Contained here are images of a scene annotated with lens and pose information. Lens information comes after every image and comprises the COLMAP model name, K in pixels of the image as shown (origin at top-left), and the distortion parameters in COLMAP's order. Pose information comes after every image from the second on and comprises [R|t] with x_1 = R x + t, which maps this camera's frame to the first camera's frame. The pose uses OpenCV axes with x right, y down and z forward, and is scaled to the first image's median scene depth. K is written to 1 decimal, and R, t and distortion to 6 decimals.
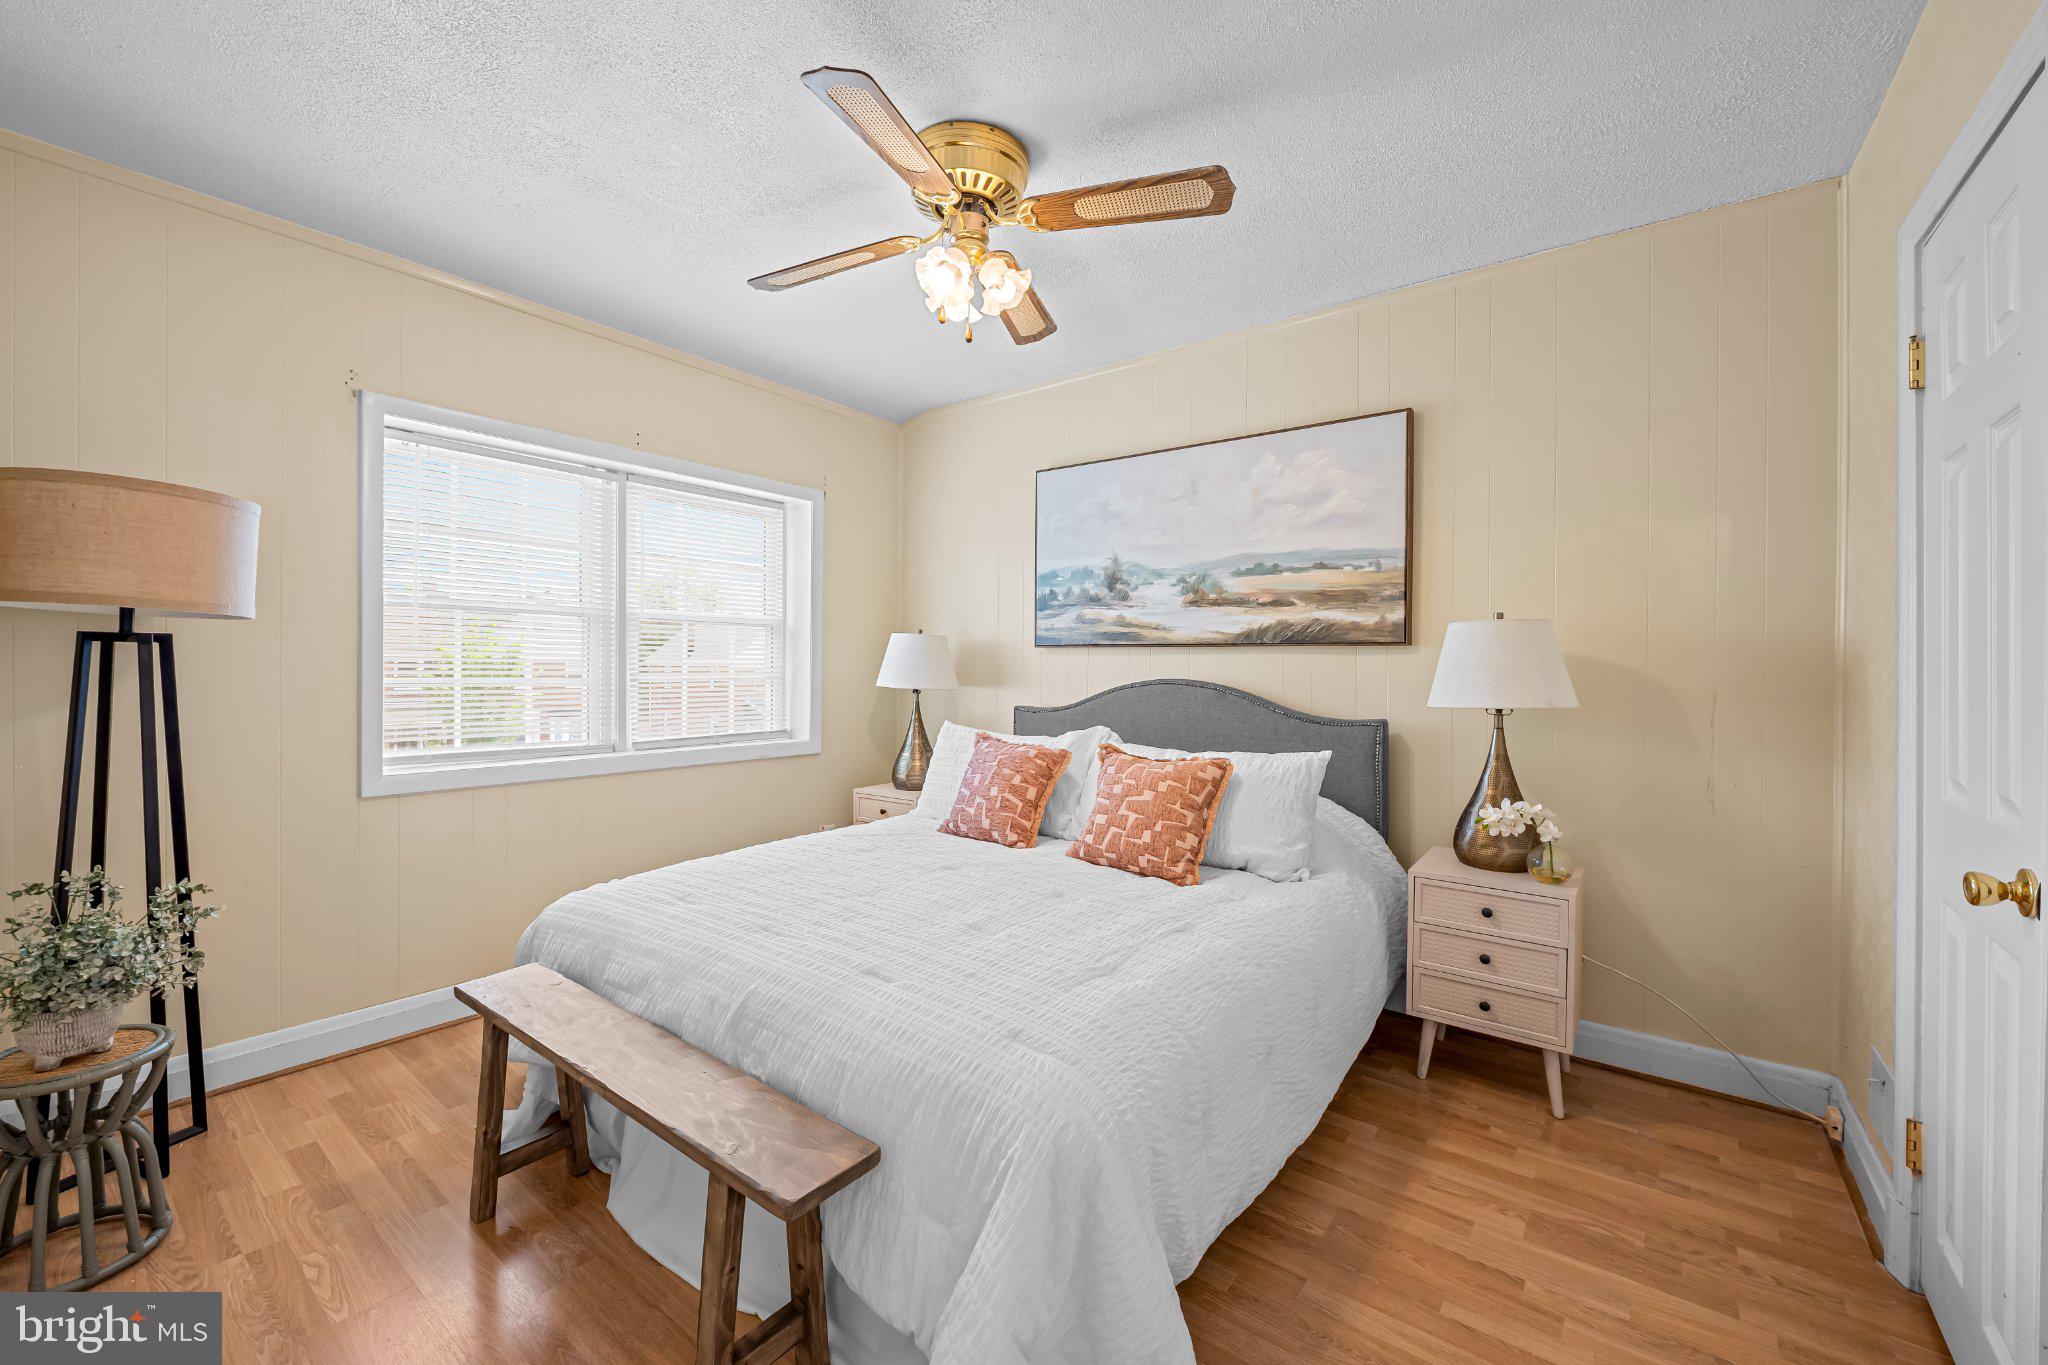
lens RADIAL K [[819.1, 0, 1032.1], [0, 819.1, 669.4], [0, 0, 1]] dist [-0.002364, -0.000242]
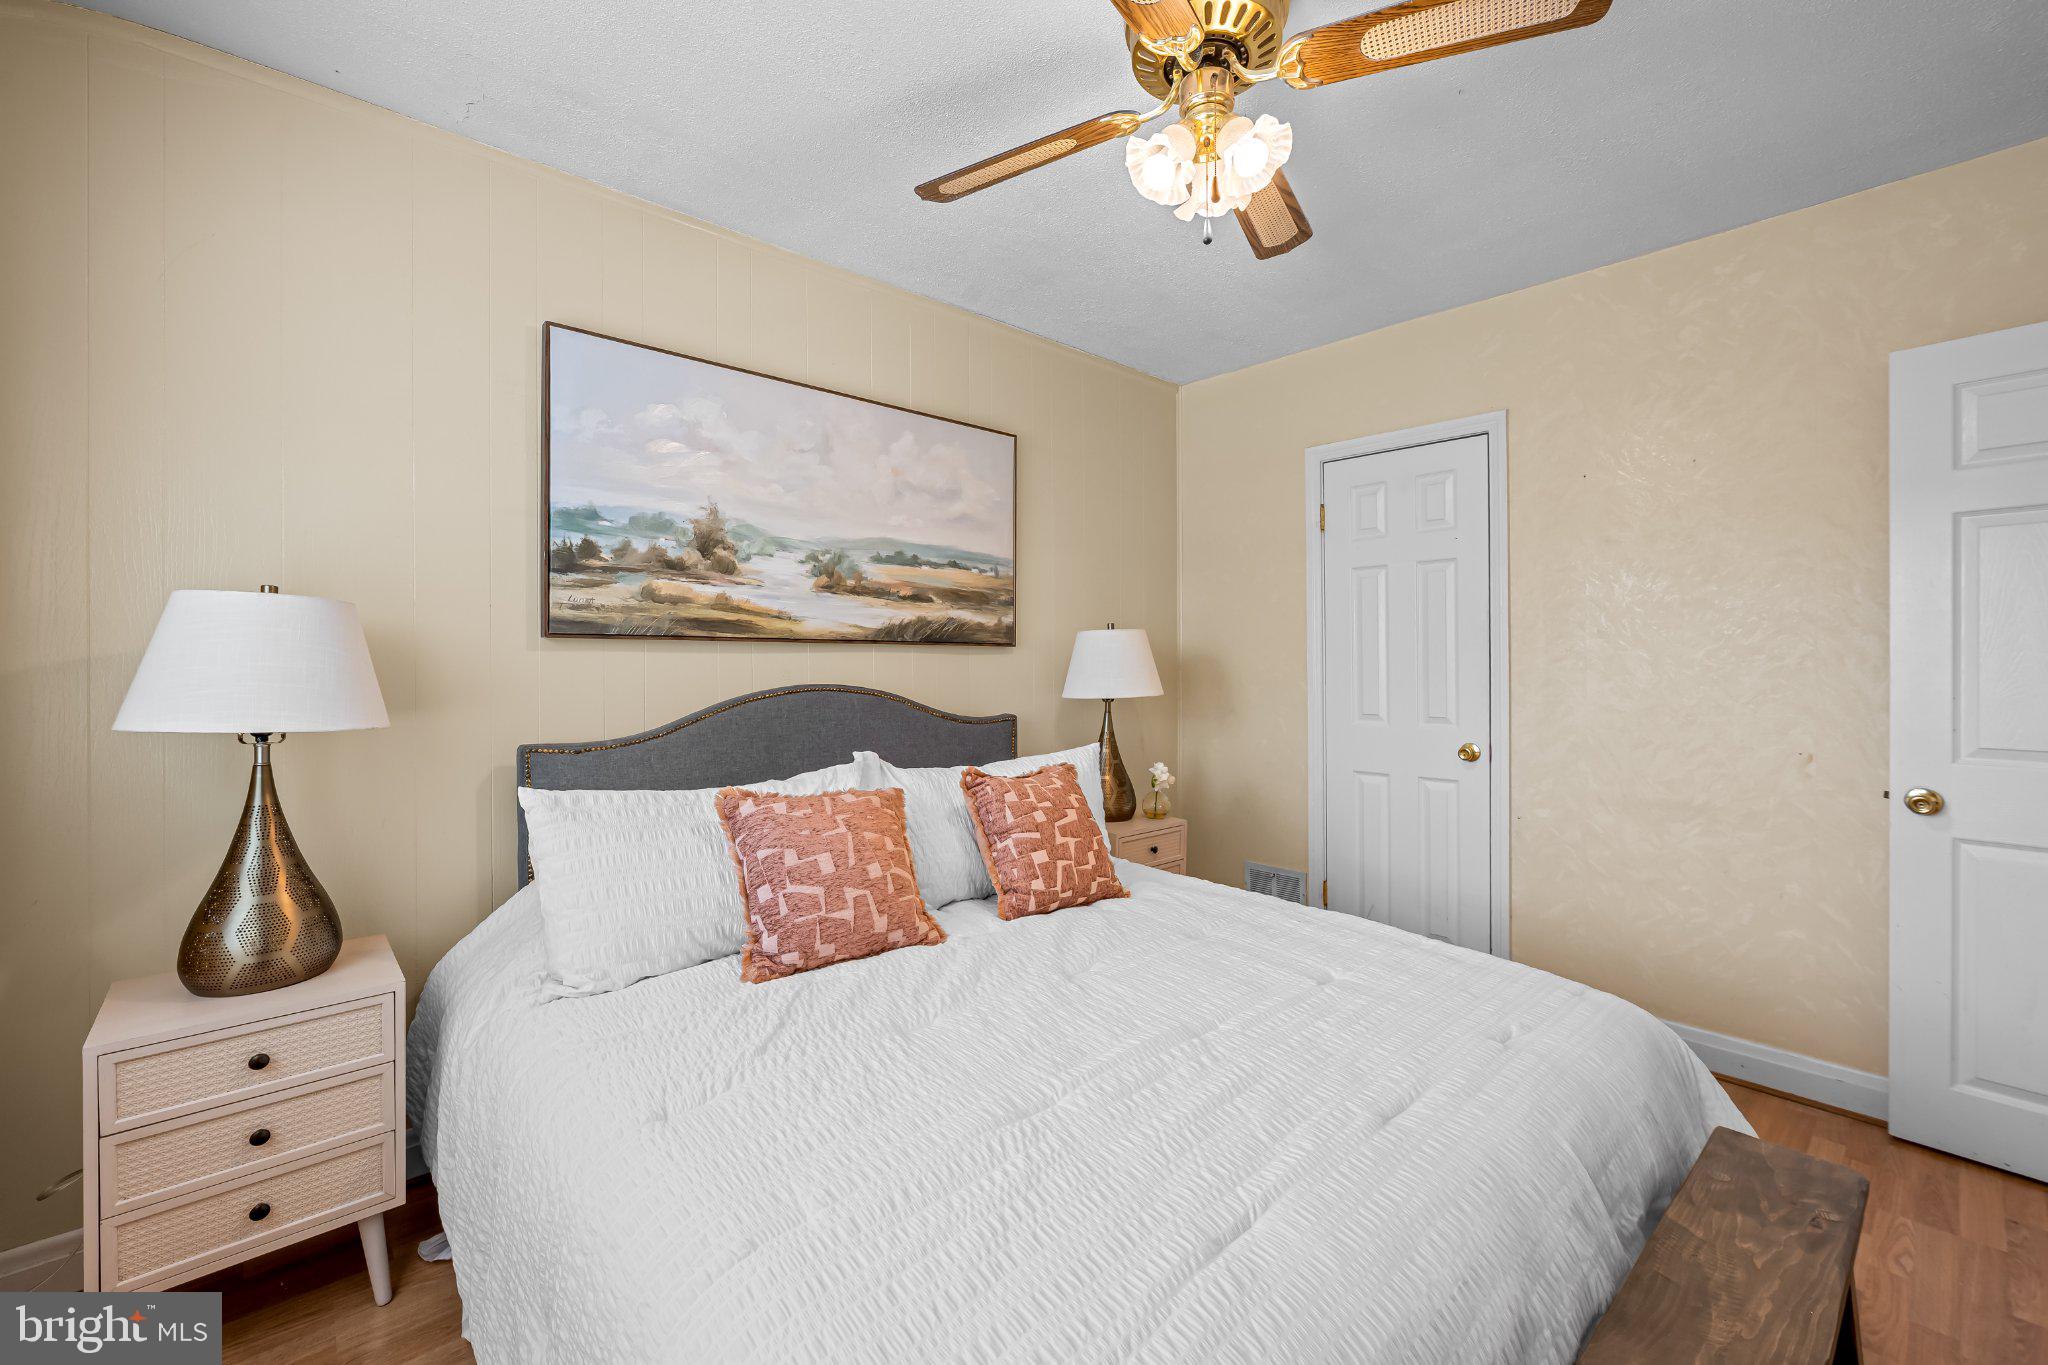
lens RADIAL K [[819.1, 0, 1029.5], [0, 819.1, 664.5], [0, 0, 1]] dist [-0.002364, -0.000242]
pose [[0.193593, -0.009513, 0.981036, -0.547305], [0.009289, 0.999926, 0.007863, -0.011264], [-0.981038, 0.007591, 0.193667, 0.653049]]
